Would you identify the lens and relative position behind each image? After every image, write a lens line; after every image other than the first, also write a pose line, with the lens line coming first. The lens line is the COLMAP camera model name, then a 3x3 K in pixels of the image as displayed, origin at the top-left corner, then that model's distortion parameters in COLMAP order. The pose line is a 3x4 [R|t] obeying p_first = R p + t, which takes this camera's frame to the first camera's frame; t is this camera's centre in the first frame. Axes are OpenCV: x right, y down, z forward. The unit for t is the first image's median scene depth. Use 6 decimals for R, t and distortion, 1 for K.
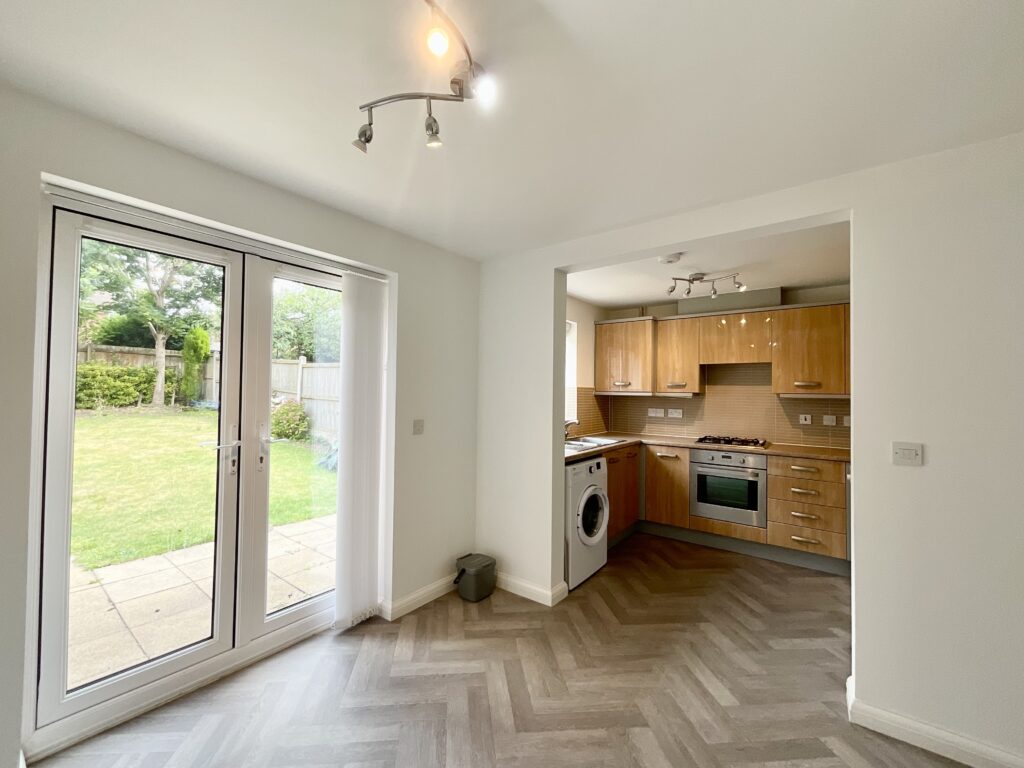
lens RADIAL K [[413.7, 0, 511.6], [0, 413.7, 384.7], [0, 0, 1]] dist [-0.009048, 0.001930]
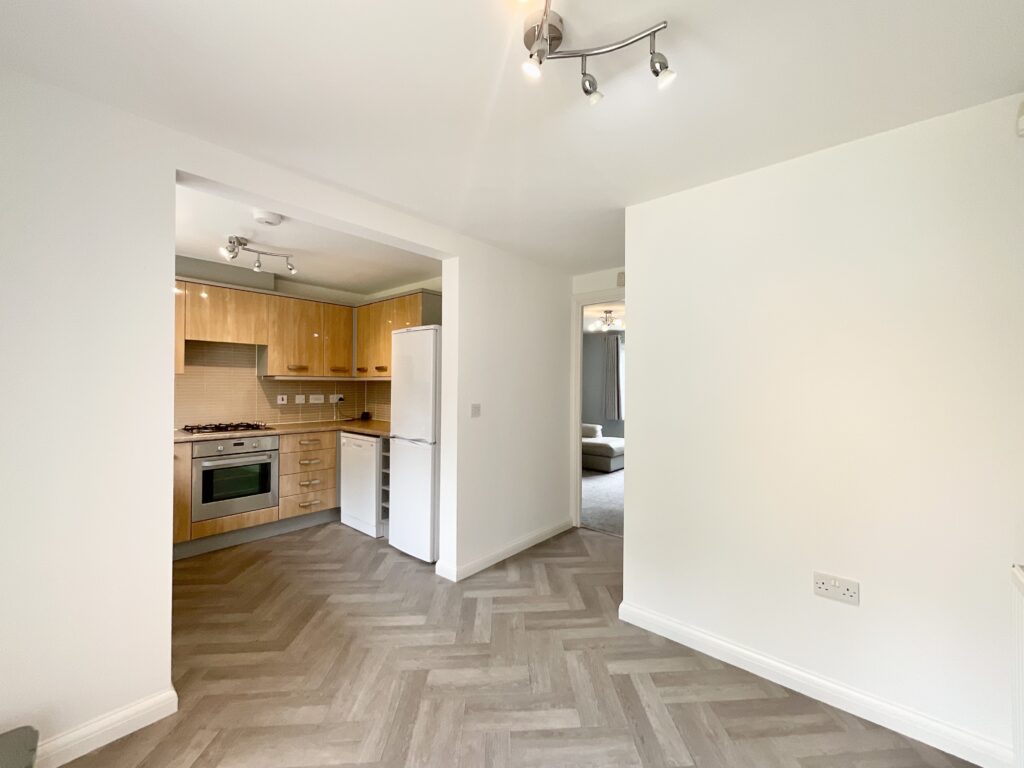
lens RADIAL K [[413.7, 0, 510.1], [0, 413.7, 385.9], [0, 0, 1]] dist [-0.009048, 0.001930]
pose [[0.054511, -0.016882, 0.998370, -0.385521], [-0.026864, 0.999470, 0.018367, 0.012481], [-0.998152, -0.027821, 0.054028, 0.370320]]
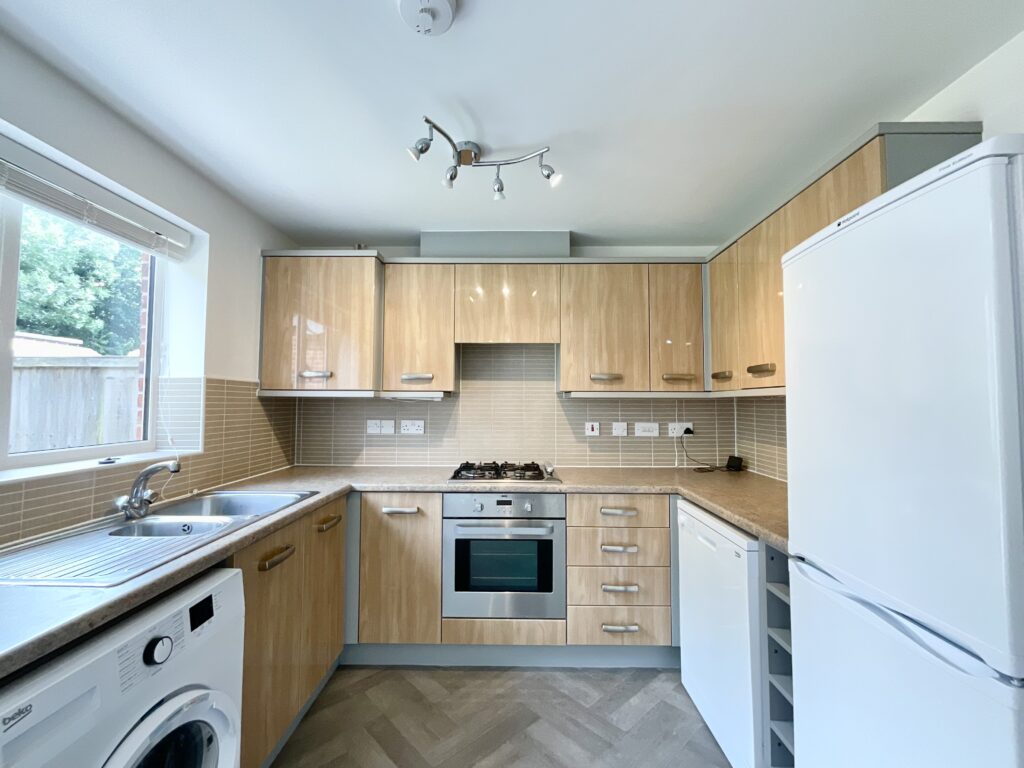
lens RADIAL K [[413.7, 0, 512.0], [0, 413.7, 381.3], [0, 0, 1]] dist [-0.009048, 0.001930]
pose [[0.797636, 0.019917, 0.602810, 0.195905], [-0.003428, 0.999588, -0.028490, 0.026213], [-0.603129, 0.020658, 0.797376, 0.571873]]
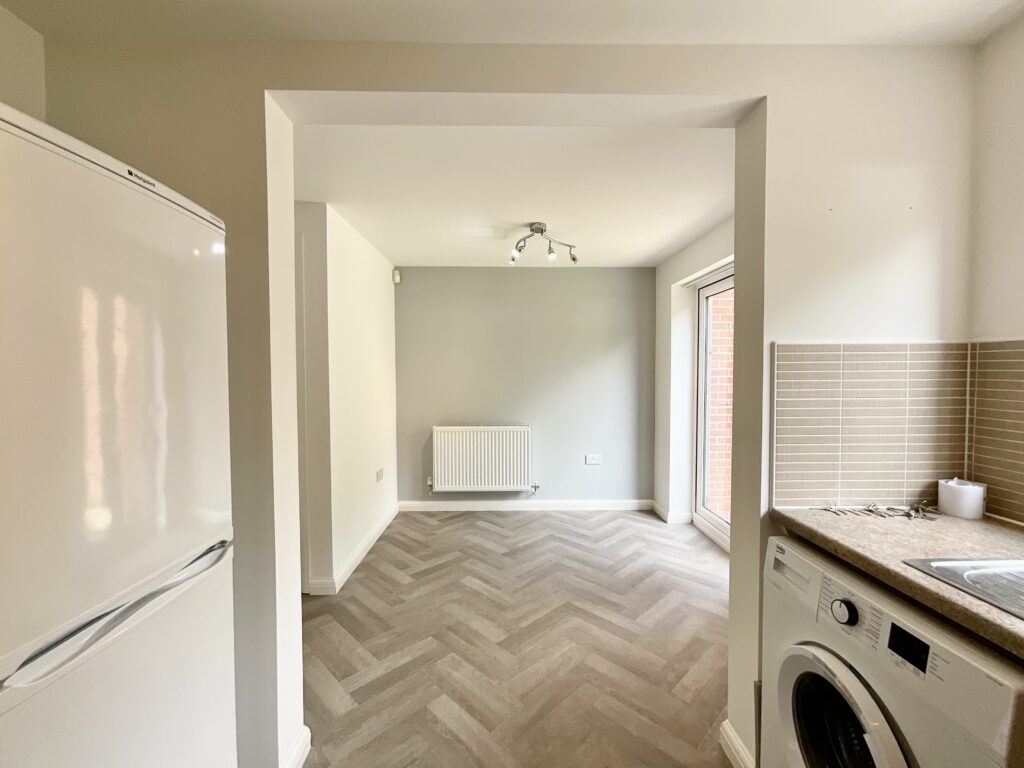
lens RADIAL K [[413.7, 0, 515.1], [0, 413.7, 382.2], [0, 0, 1]] dist [-0.009048, 0.001930]
pose [[-0.774665, 0.005221, -0.632350, 0.527726], [0.003522, 0.999986, 0.003942, 0.029386], [0.632362, 0.000826, -0.774673, 0.988328]]
